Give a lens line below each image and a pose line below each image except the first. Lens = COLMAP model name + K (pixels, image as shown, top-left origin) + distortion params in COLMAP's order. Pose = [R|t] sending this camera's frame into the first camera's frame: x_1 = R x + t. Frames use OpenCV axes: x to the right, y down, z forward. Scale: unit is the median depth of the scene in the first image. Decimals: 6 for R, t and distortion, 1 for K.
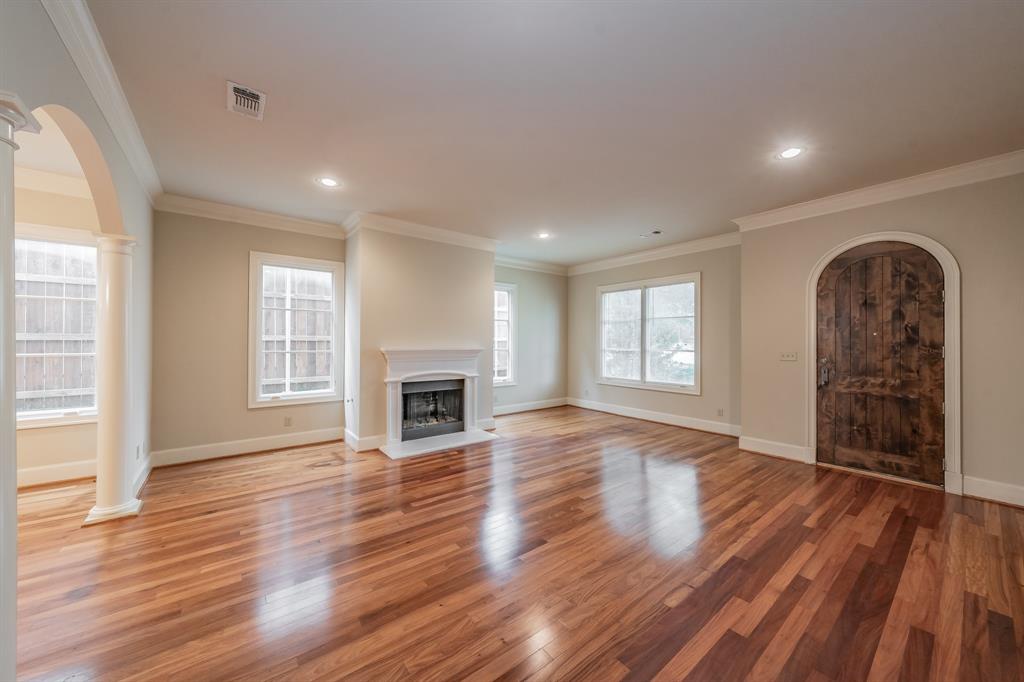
lens RADIAL K [[362.9, 0, 515.0], [0, 362.9, 341.1], [0, 0, 1]] dist [0.006880, -0.000013]
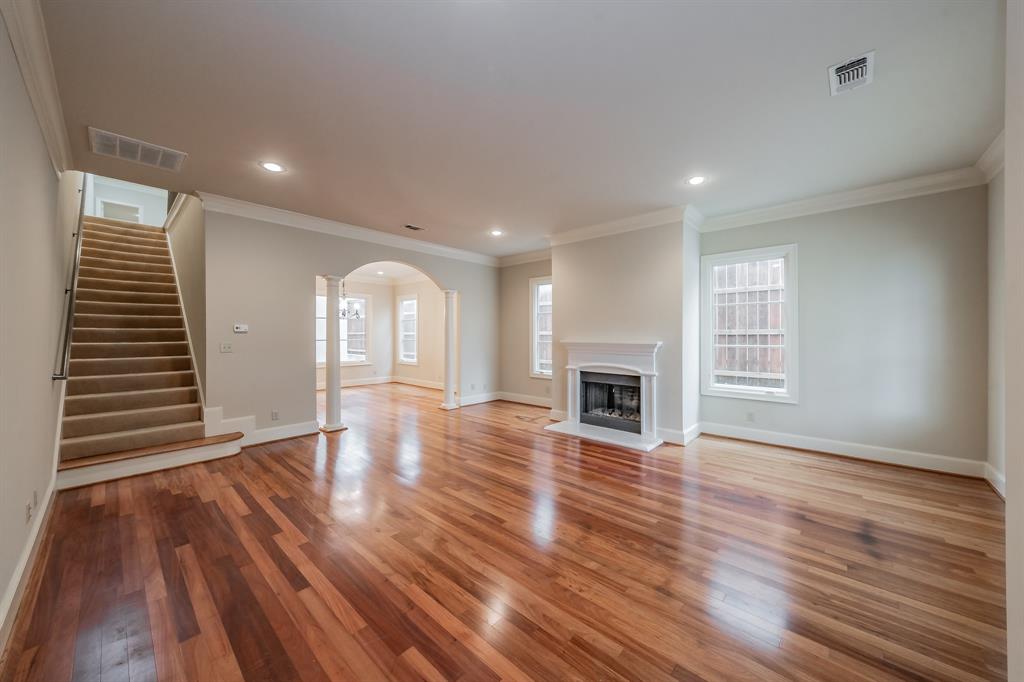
lens RADIAL K [[361.0, 0, 508.3], [0, 361.0, 336.1], [0, 0, 1]] dist [-0.002077, -0.000211]
pose [[0.172276, -0.001443, -0.985048, 1.002363], [-0.000303, 0.999999, -0.001518, 0.008713], [0.985049, 0.000560, 0.172275, 0.763224]]
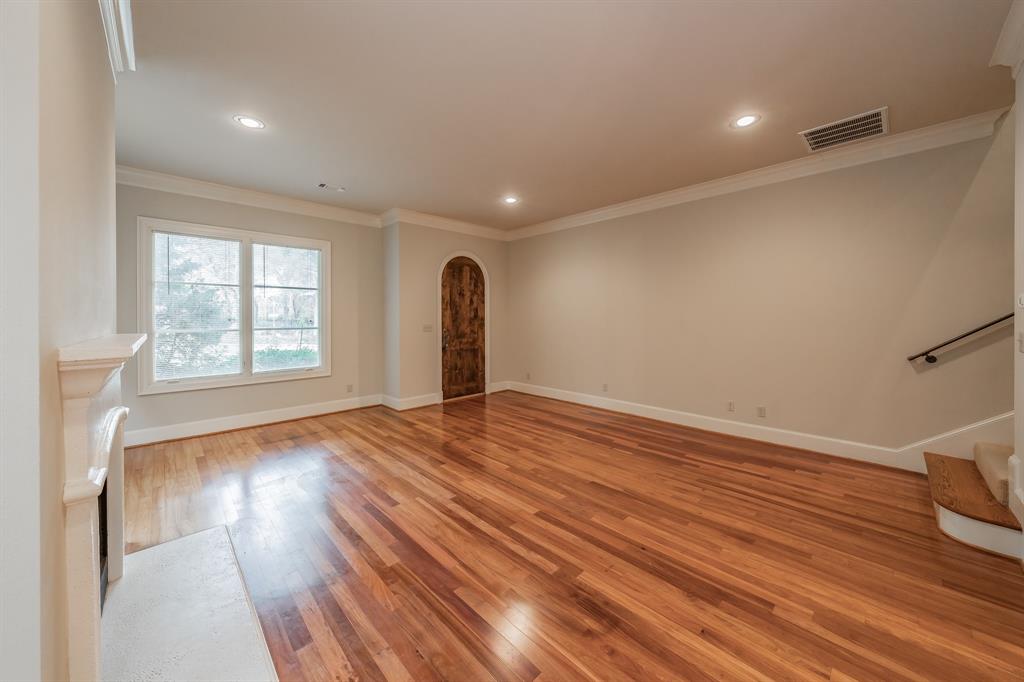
lens RADIAL K [[402.8, 0, 515.3], [0, 402.8, 318.0], [0, 0, 1]] dist [-0.001220, -0.000012]
pose [[-0.139866, -0.004185, 0.990162, -0.811863], [0.002109, 0.999988, 0.004524, -0.001231], [-0.990168, 0.002721, -0.139856, 0.971075]]
